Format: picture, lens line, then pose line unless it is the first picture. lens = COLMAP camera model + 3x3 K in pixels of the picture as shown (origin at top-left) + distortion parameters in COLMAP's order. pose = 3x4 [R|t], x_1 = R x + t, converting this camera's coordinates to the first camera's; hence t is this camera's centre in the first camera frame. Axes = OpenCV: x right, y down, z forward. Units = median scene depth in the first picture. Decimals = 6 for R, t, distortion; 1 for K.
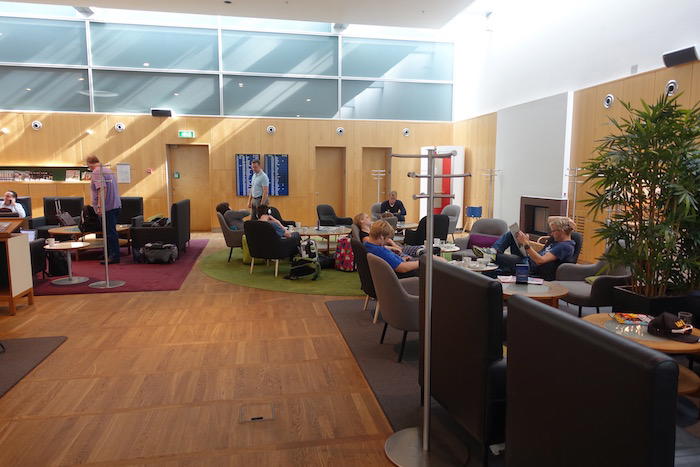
lens RADIAL K [[481.1, 0, 351.6], [0, 481.1, 235.8], [0, 0, 1]] dist [-0.000357, 0.000548]
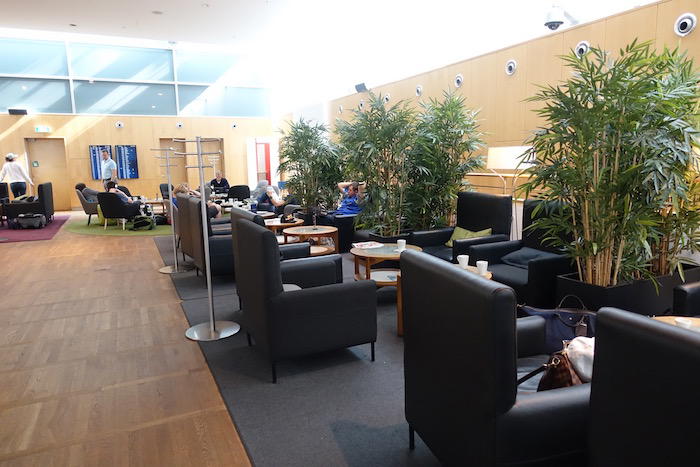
lens RADIAL K [[481.1, 0, 351.6], [0, 481.1, 235.8], [0, 0, 1]] dist [-0.000357, 0.000548]
pose [[0.968664, -0.060847, 0.240808, 0.107479], [0.053950, 0.997925, 0.035136, 0.058234], [-0.242446, -0.021043, 0.969937, -0.392918]]
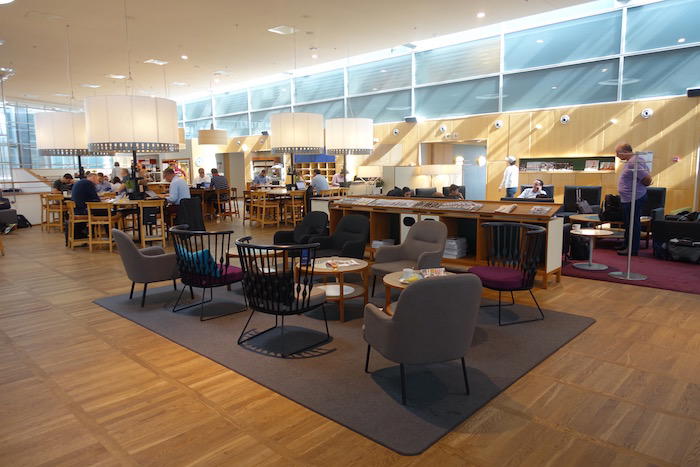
lens RADIAL K [[481.1, 0, 351.6], [0, 481.1, 235.8], [0, 0, 1]] dist [-0.000357, 0.000548]
pose [[0.579698, 0.103317, -0.808254, -0.031077], [-0.087135, 0.994101, 0.064579, 0.003505], [0.810159, 0.032991, 0.585281, -0.019050]]
